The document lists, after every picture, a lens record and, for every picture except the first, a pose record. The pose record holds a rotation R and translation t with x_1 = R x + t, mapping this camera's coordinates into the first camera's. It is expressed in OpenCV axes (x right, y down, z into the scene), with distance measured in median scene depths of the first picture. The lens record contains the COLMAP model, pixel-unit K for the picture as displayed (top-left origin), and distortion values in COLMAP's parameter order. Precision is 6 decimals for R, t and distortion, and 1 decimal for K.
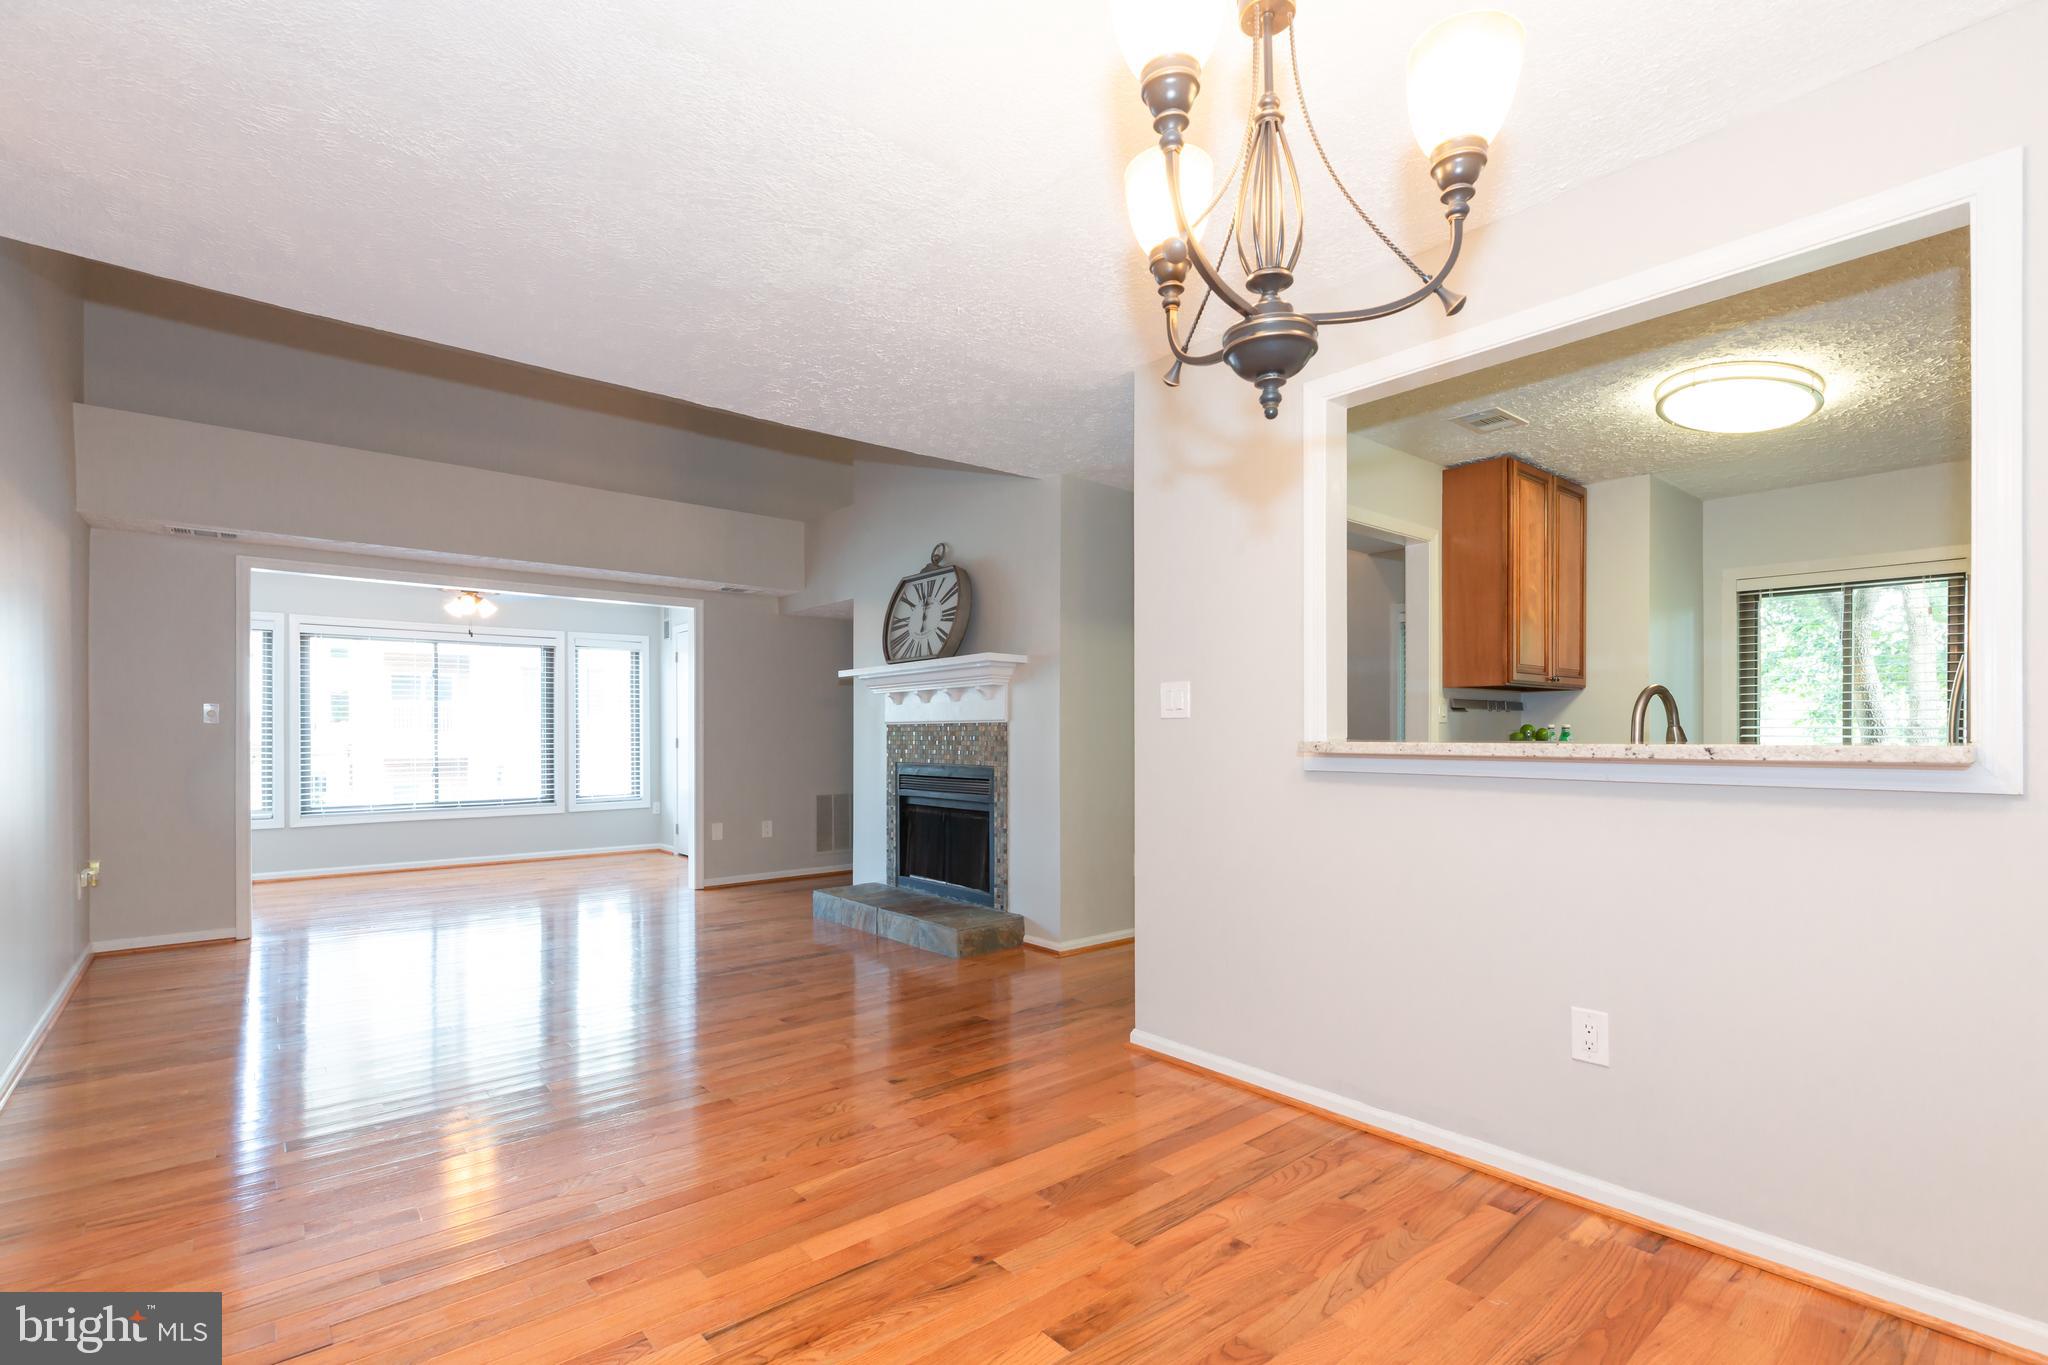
lens RADIAL K [[955.3, 0, 1046.2], [0, 955.3, 732.5], [0, 0, 1]] dist [0.003577, 0.000187]
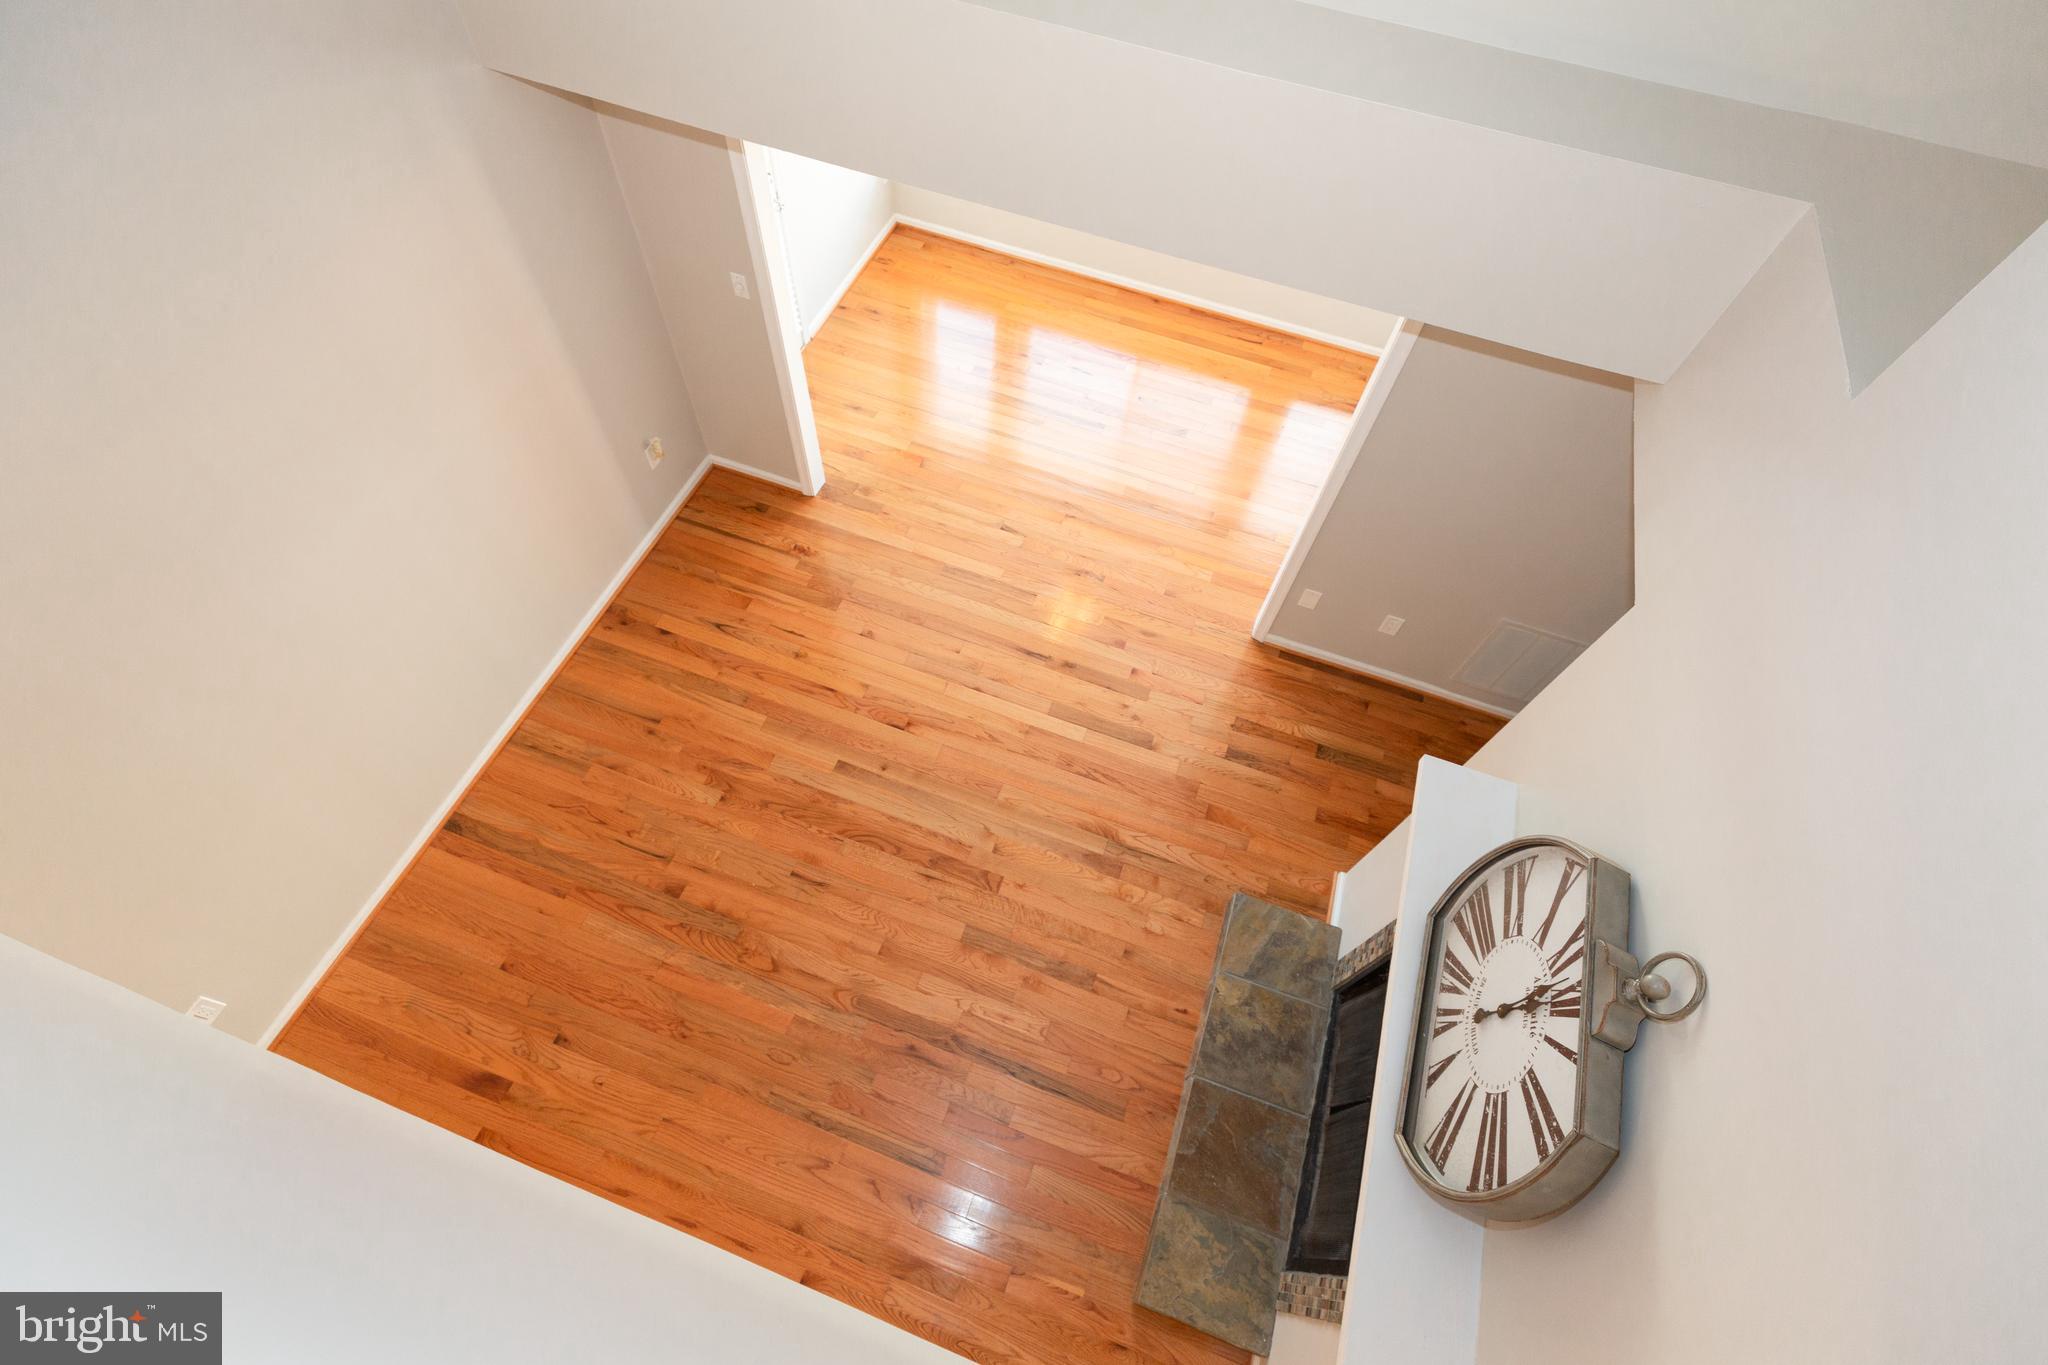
lens RADIAL K [[930.1, 0, 1024.0], [0, 930.1, 682.5], [0, 0, 1]] dist [0.002433, 0.000074]
pose [[0.488394, 0.763582, -0.422391, -0.175156], [-0.060606, 0.512560, 0.856510, -0.520528], [0.870516, -0.392715, 0.296609, 0.836685]]
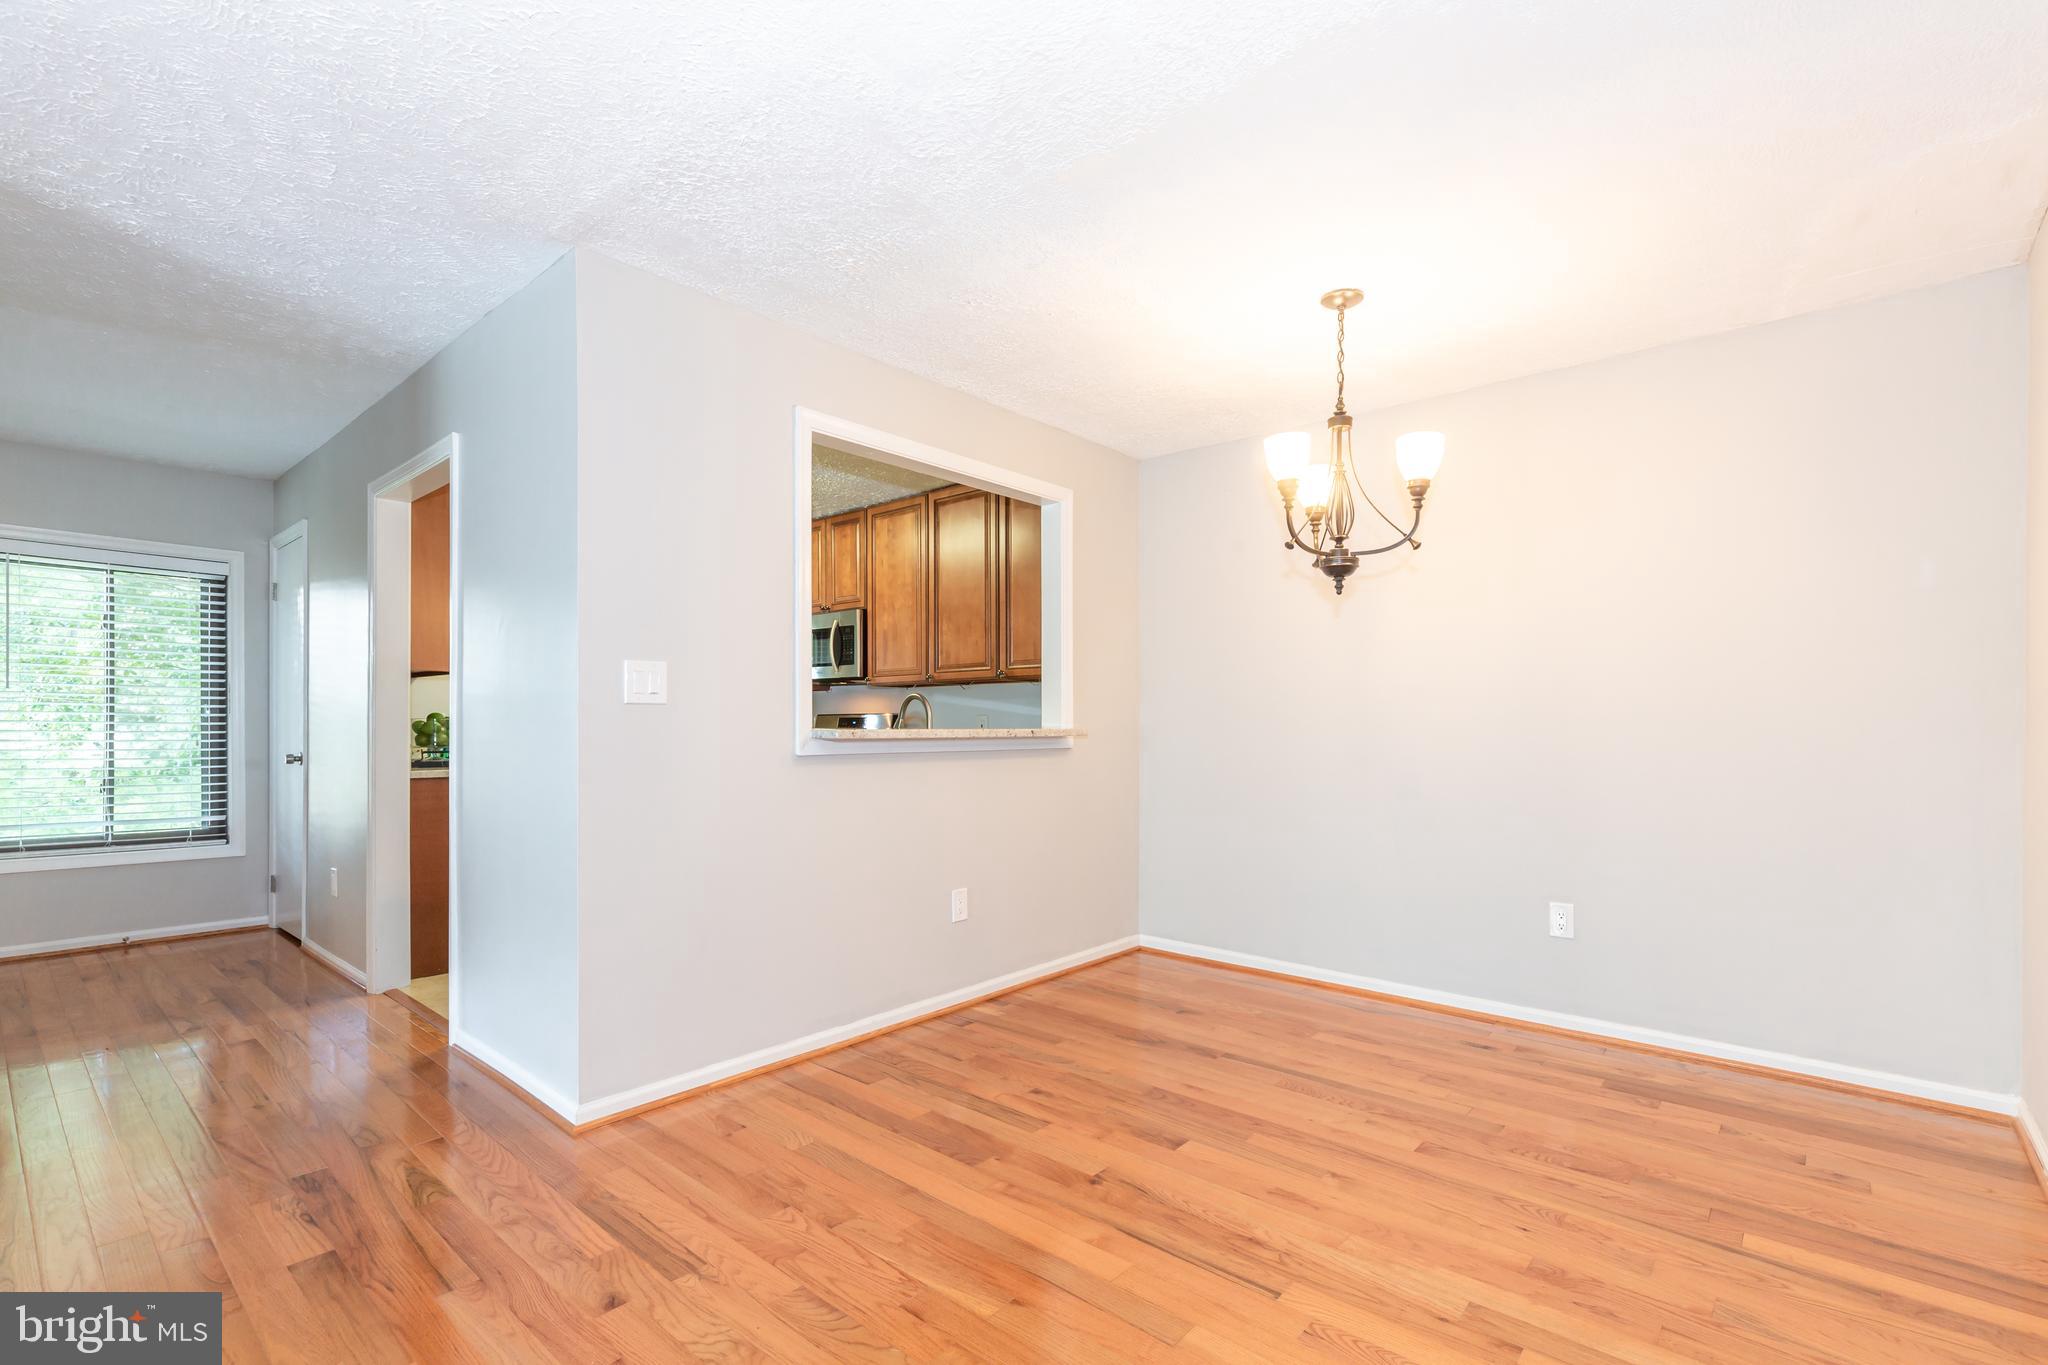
lens RADIAL K [[923.4, 0, 1029.0], [0, 923.4, 707.2], [0, 0, 1]] dist [0.001986, 0.000095]
pose [[-0.147597, 0.024029, 0.988756, -0.470325], [0.000860, 0.999708, -0.024167, 0.005462], [-0.989047, -0.002716, -0.147574, 0.503453]]
